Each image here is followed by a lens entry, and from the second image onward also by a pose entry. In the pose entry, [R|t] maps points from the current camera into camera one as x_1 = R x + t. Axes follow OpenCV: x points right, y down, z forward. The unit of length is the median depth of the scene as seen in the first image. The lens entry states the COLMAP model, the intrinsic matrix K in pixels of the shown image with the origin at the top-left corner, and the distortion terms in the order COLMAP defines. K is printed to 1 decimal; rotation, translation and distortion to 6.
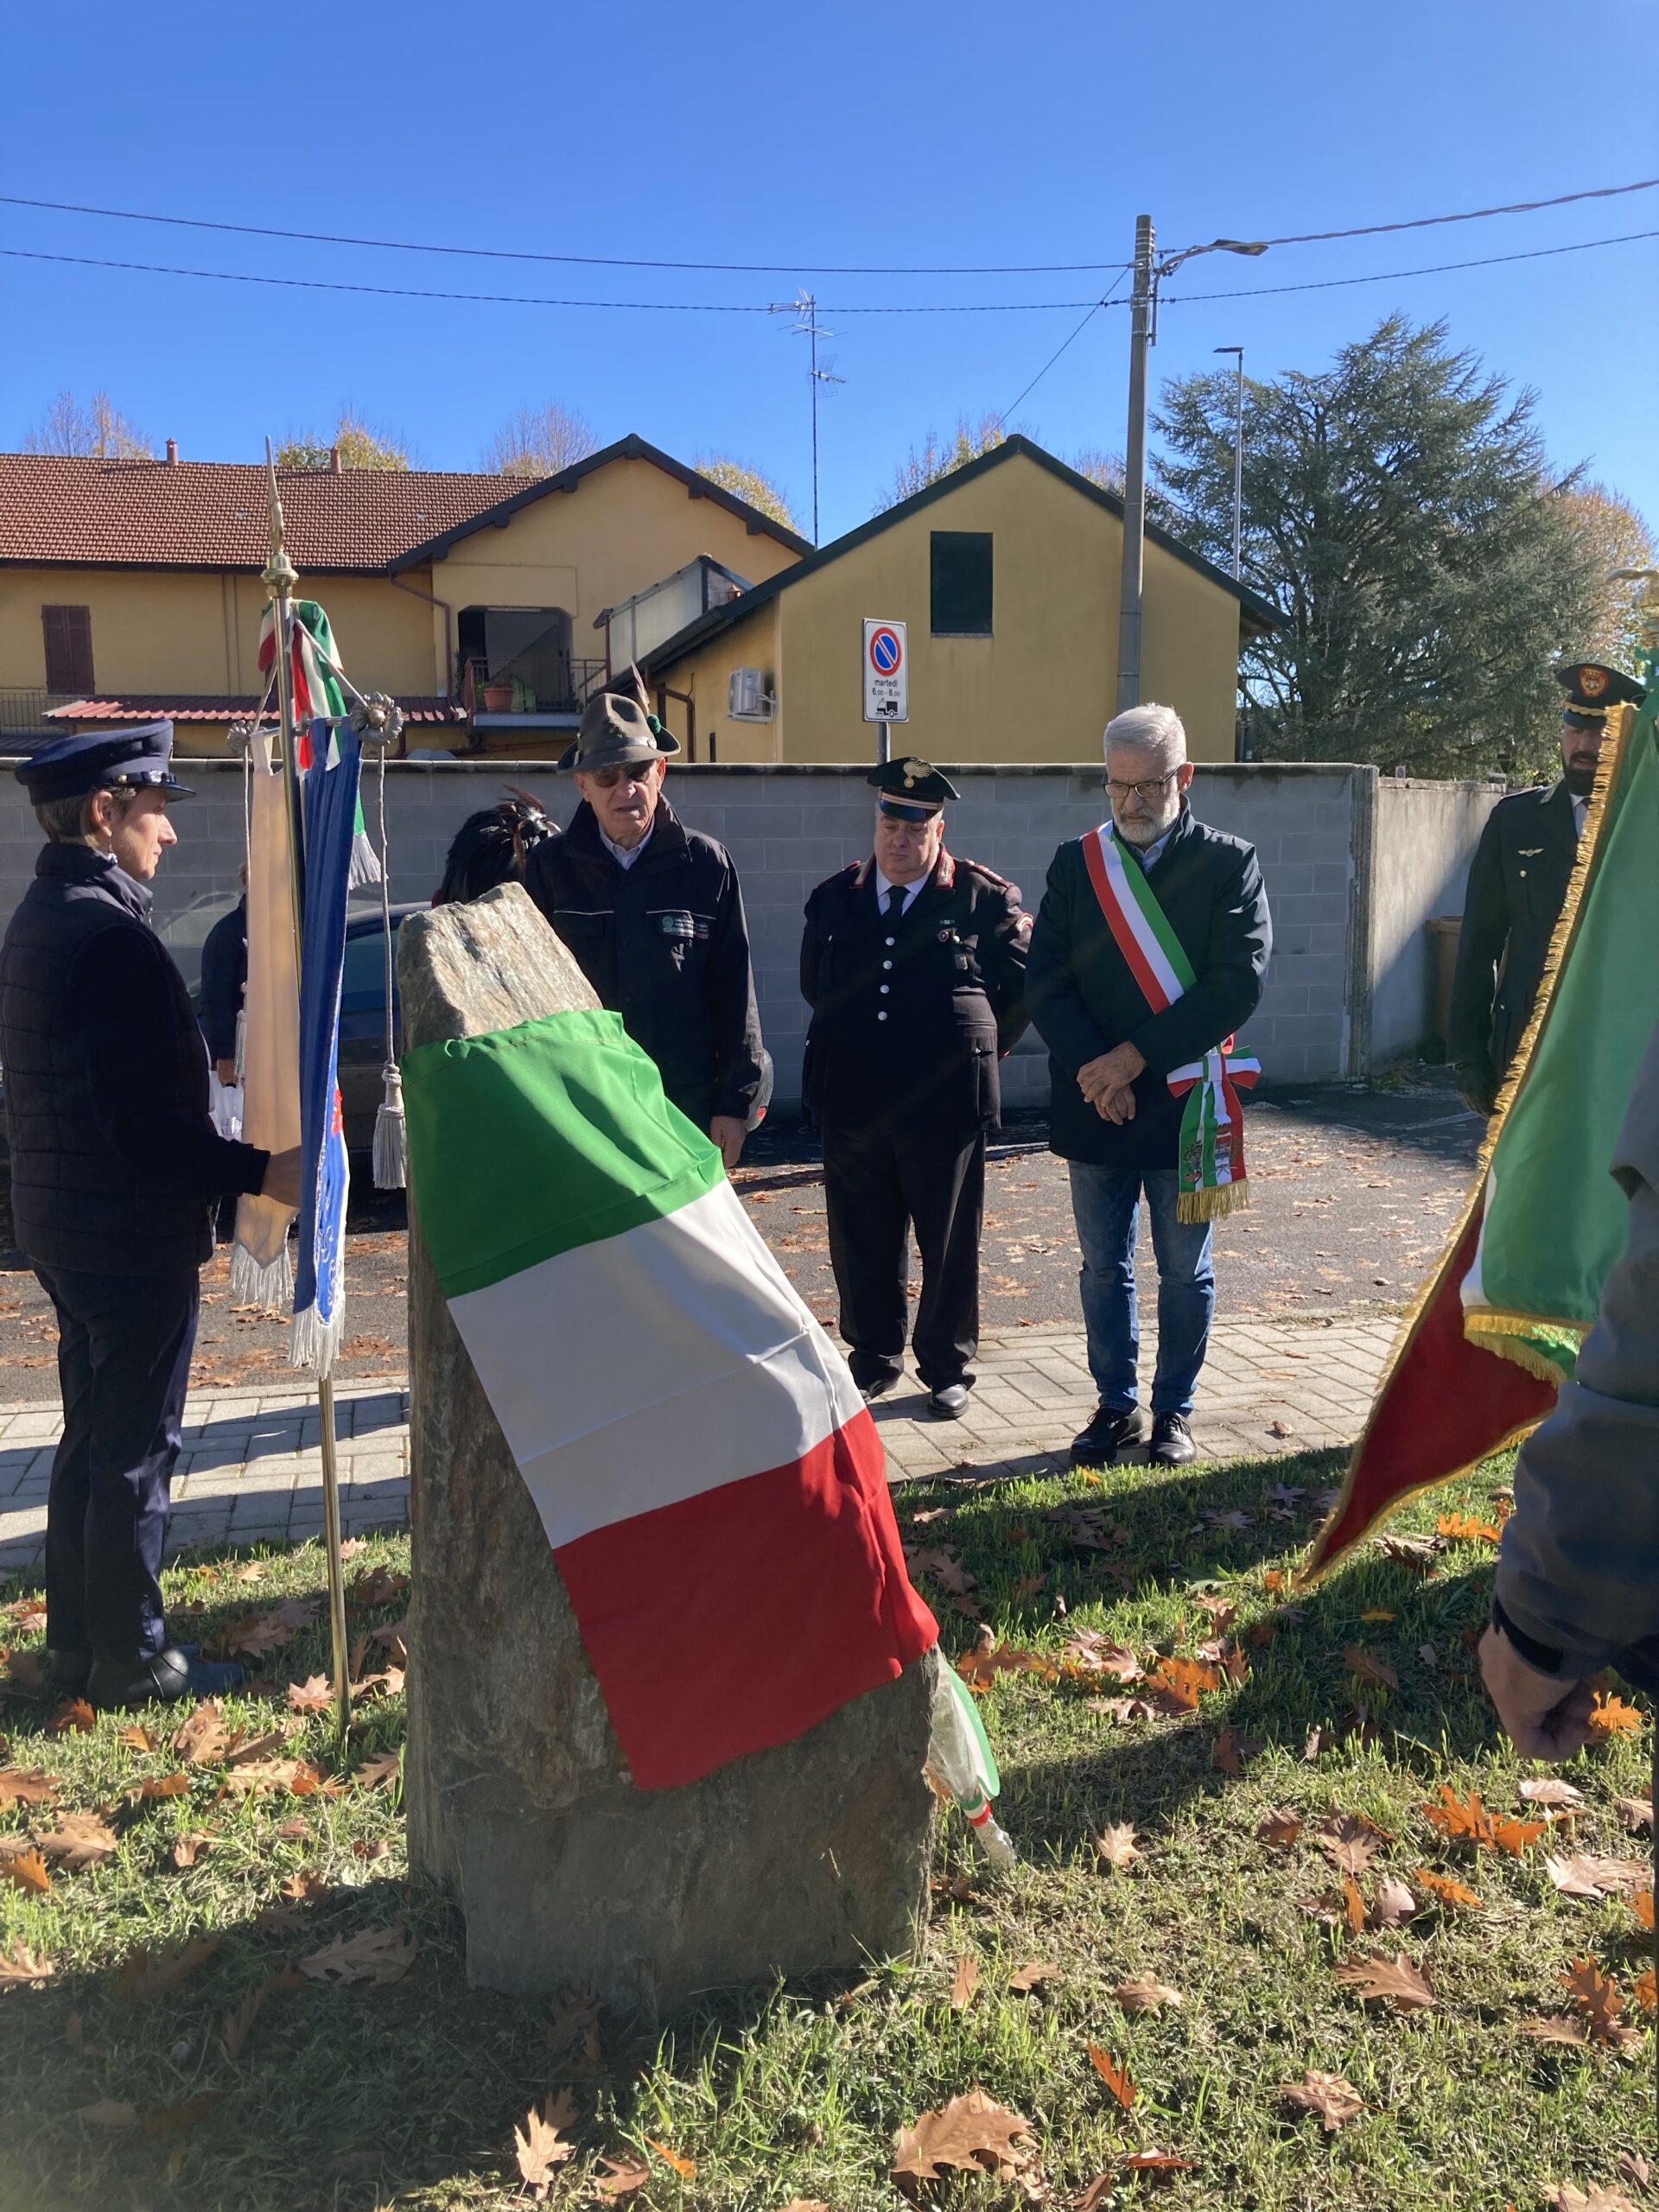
lens RADIAL K [[1805.0, 0, 829.2], [0, 1805.0, 1104.5], [0, 0, 1]] dist [0.029158, -0.003764]
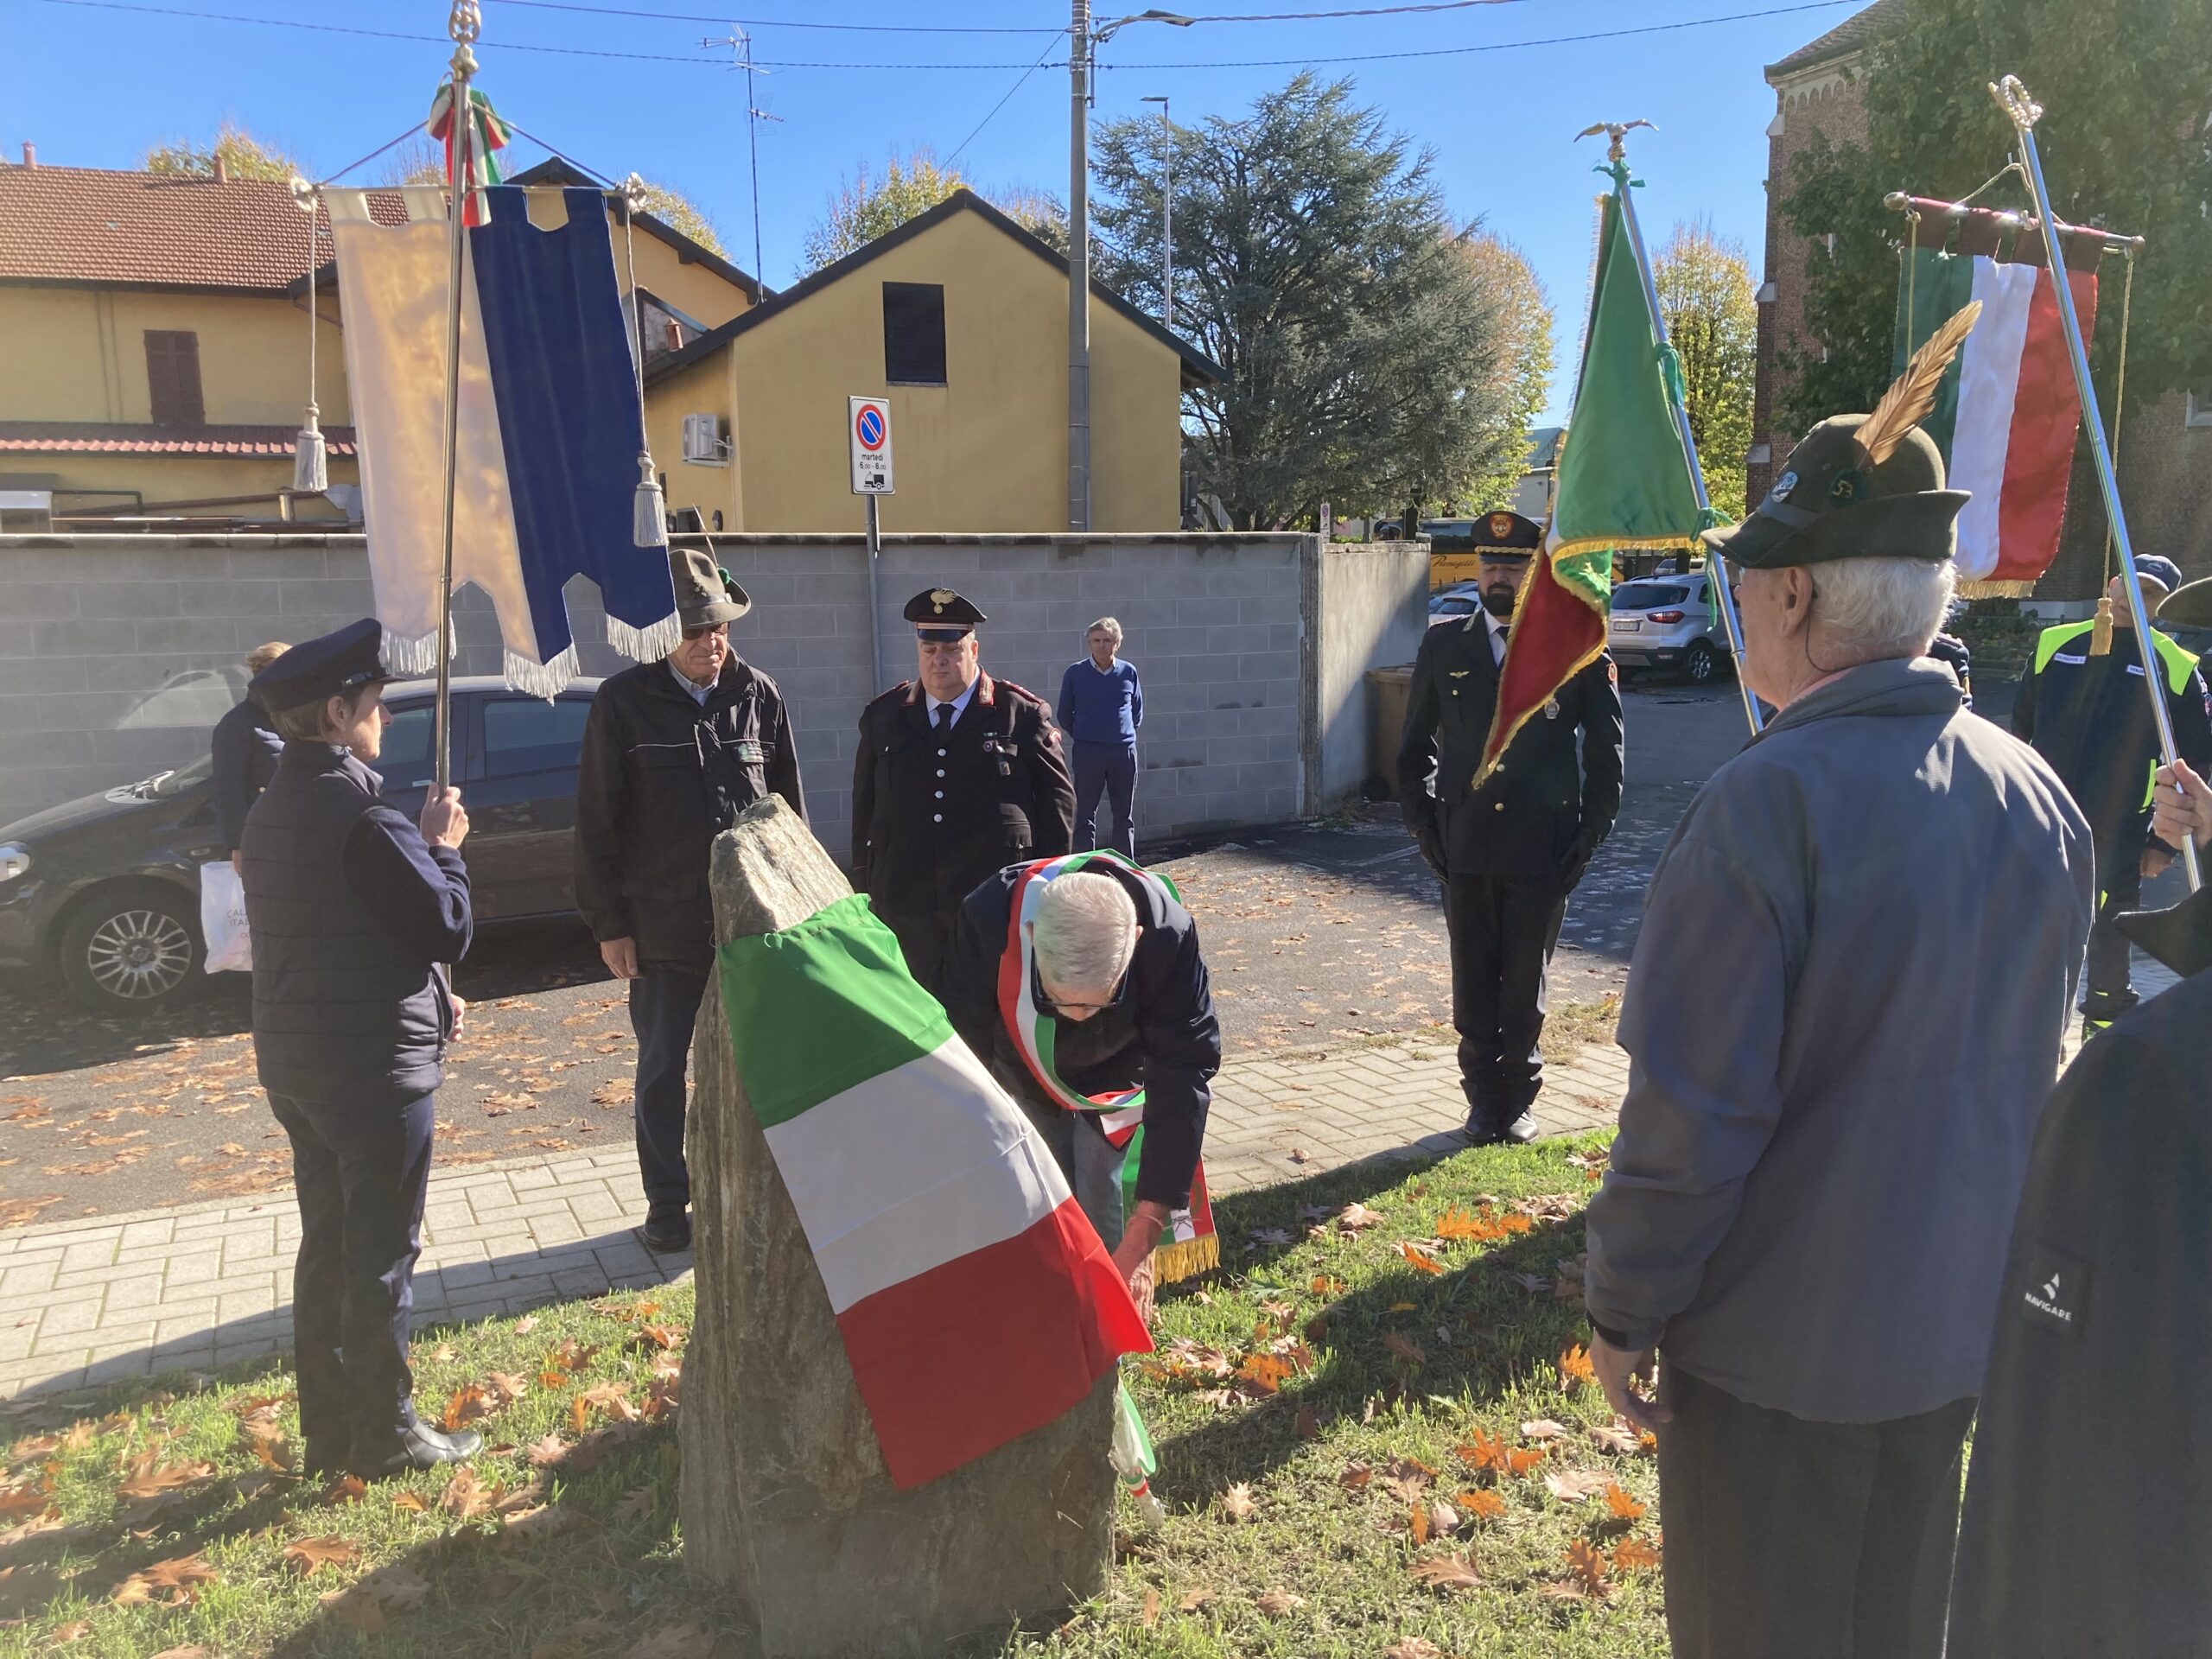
lens RADIAL K [[1805.0, 0, 1117.9], [0, 1805.0, 871.4], [0, 0, 1]] dist [0.029158, -0.003764]
pose [[0.981462, -0.038215, 0.187809, -0.086729], [0.033604, 0.999052, 0.027674, -0.046148], [-0.188689, -0.020850, 0.981816, -0.142252]]
